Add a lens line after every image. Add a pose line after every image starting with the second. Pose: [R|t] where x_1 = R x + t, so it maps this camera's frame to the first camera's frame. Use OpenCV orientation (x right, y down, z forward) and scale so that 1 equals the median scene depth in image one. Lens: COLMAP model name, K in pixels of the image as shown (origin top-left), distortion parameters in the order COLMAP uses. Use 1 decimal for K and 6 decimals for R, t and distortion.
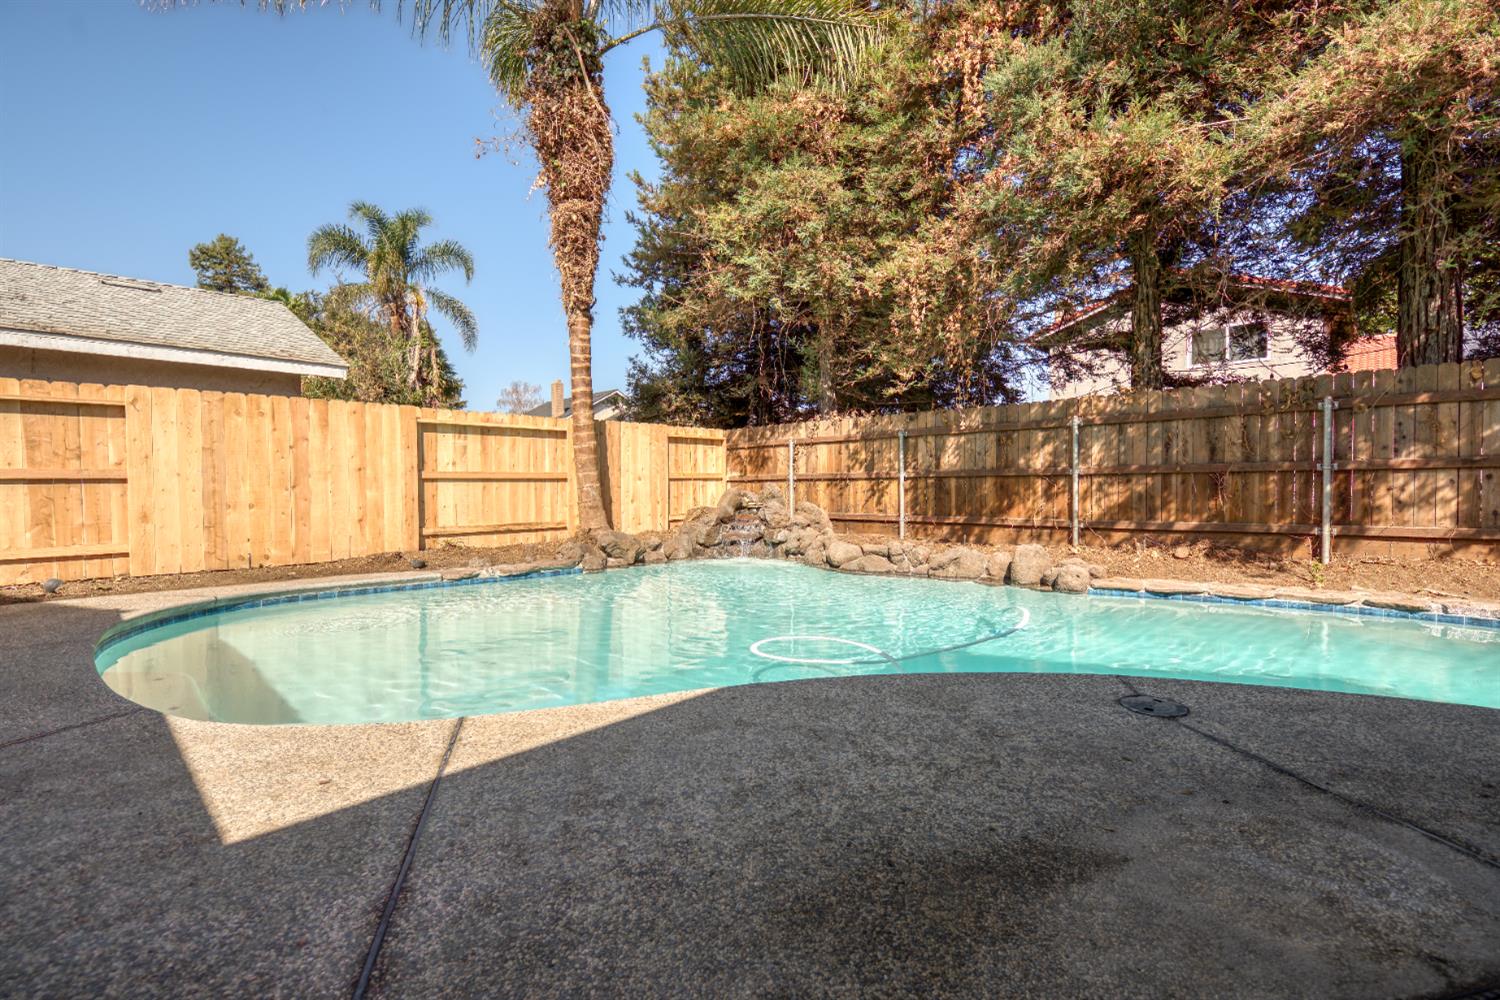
lens RADIAL K [[651.8, 0, 752.0], [0, 651.8, 499.4], [0, 0, 1]] dist [-0.001372, -0.008639]
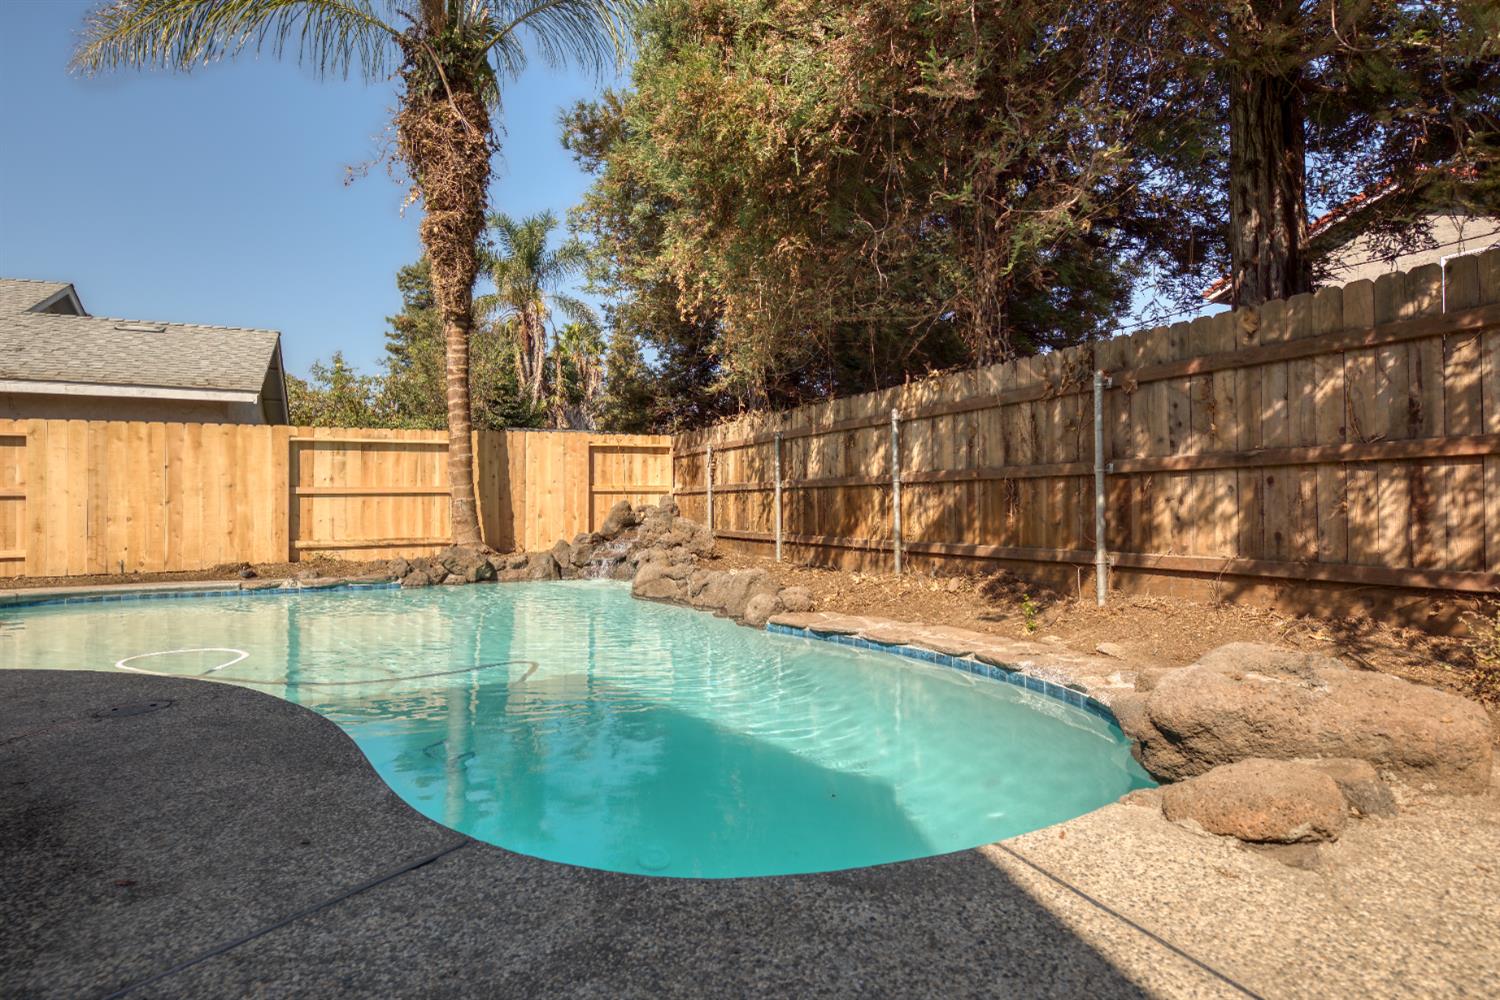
lens RADIAL K [[801.0, 0, 751.1], [0, 801.0, 484.9], [0, 0, 1]] dist [0.013927, 0.000298]
pose [[0.938704, -0.010370, -0.344569, 0.707333], [-0.003250, 0.999237, -0.038927, 0.001801], [0.344710, 0.037661, 0.937953, 0.036207]]
